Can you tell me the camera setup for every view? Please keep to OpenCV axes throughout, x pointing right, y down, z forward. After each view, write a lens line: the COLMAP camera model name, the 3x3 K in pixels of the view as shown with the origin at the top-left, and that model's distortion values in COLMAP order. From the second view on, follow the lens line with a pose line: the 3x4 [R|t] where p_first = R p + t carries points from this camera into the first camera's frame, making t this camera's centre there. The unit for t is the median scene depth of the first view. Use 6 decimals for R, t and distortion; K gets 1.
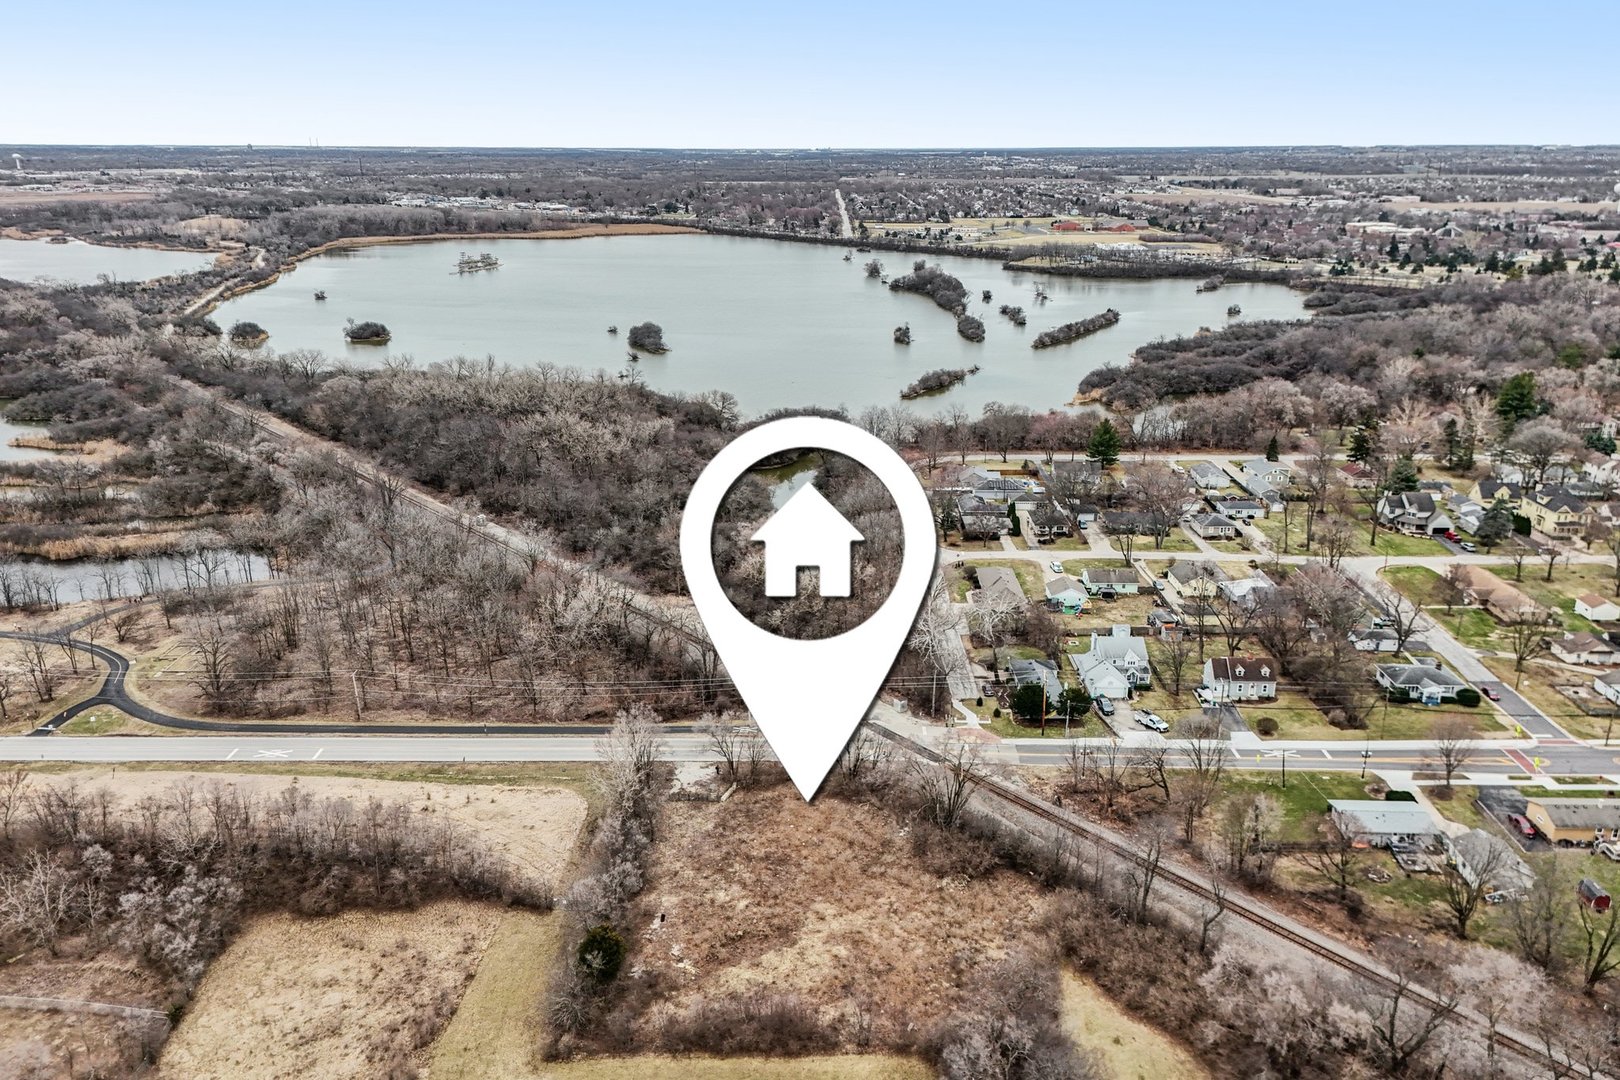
lens RADIAL K [[1191.0, 0, 810.0], [0, 1191.0, 540.0], [0, 0, 1]] dist [0.063503, -0.052877]
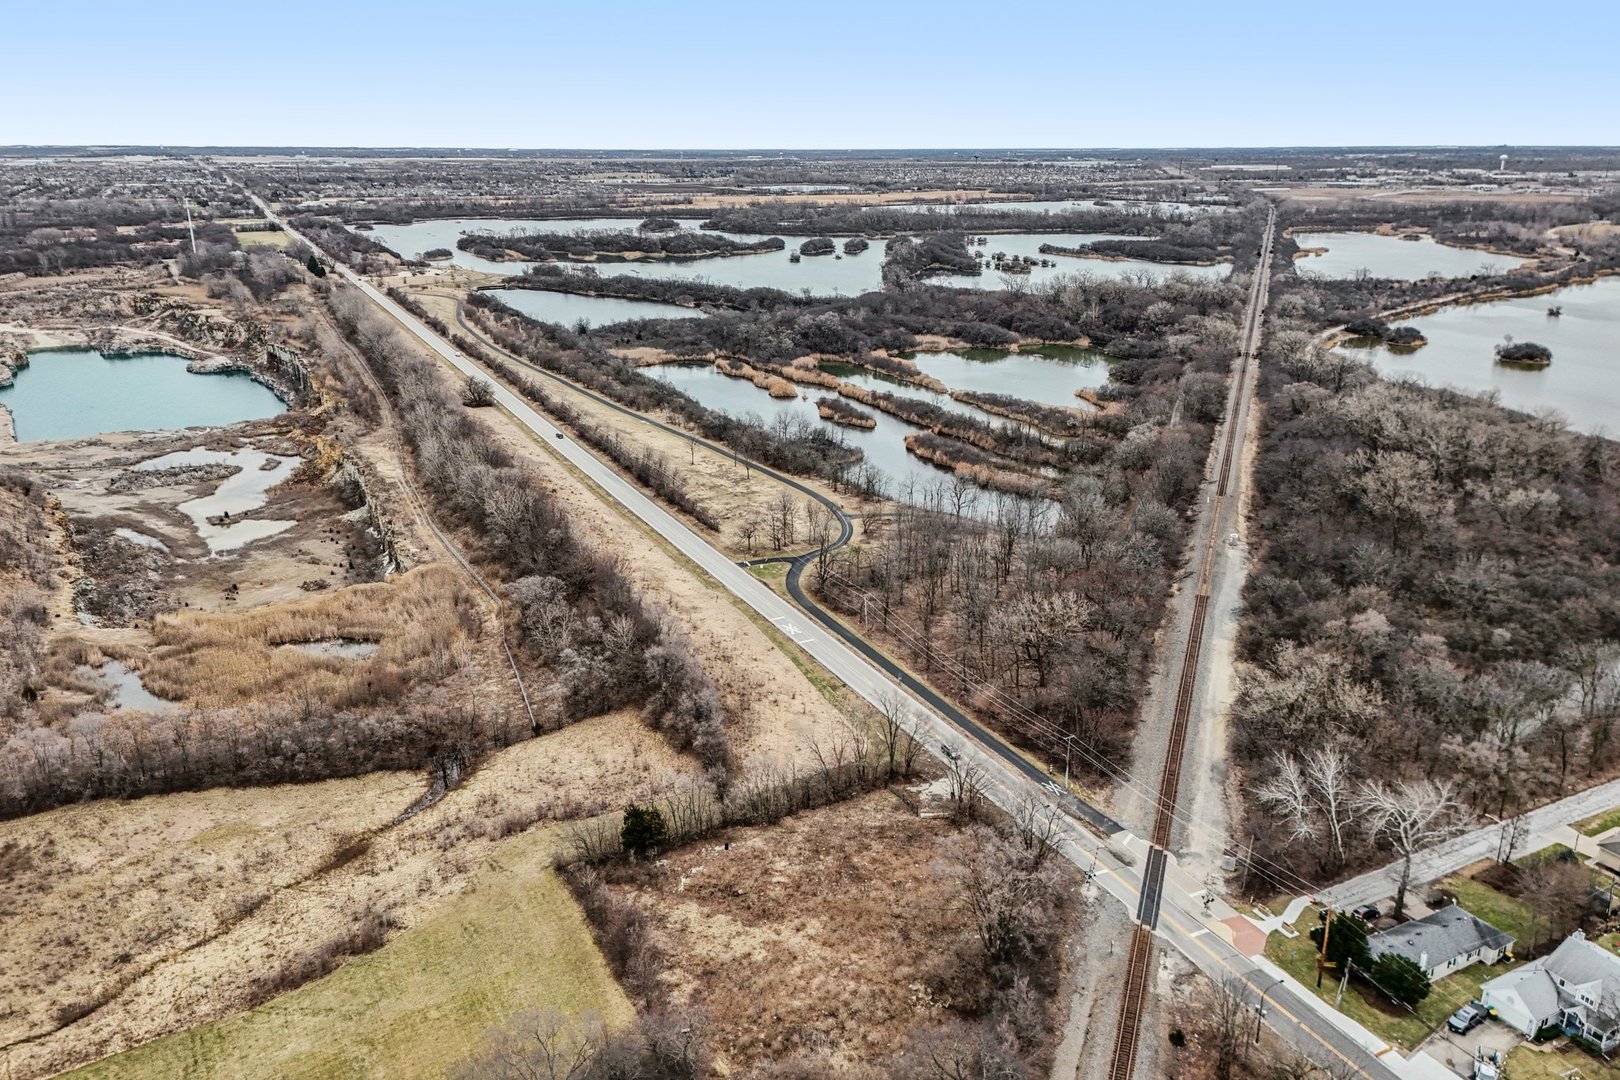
lens RADIAL K [[1191.0, 0, 810.0], [0, 1191.0, 540.0], [0, 0, 1]] dist [0.063503, -0.052877]
pose [[0.462590, 0.276856, -0.842236, 0.774829], [-0.277467, 0.947478, 0.159055, -0.152766], [0.842035, 0.160115, 0.515112, 0.454338]]
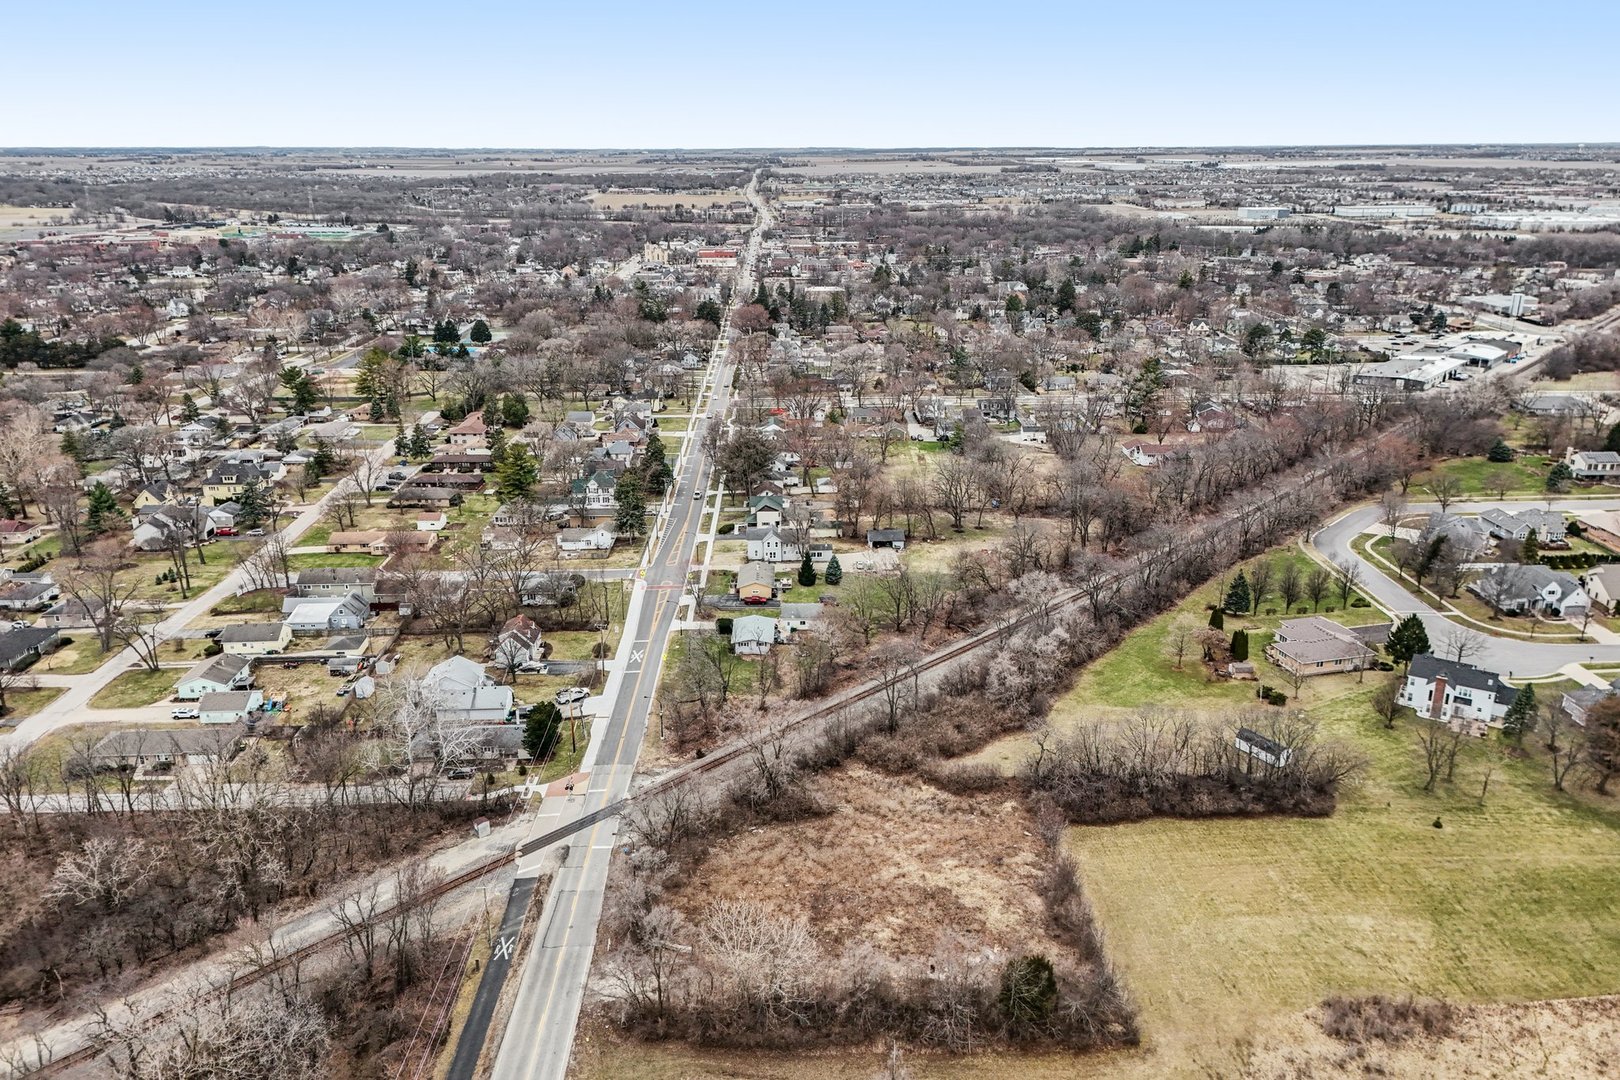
lens RADIAL K [[1191.0, 0, 810.0], [0, 1191.0, 540.0], [0, 0, 1]] dist [0.063503, -0.052877]
pose [[-0.028045, -0.329391, 0.943777, -0.905867], [0.324617, 0.889976, 0.320260, -0.319463], [-0.945430, 0.315348, 0.081967, 0.915440]]
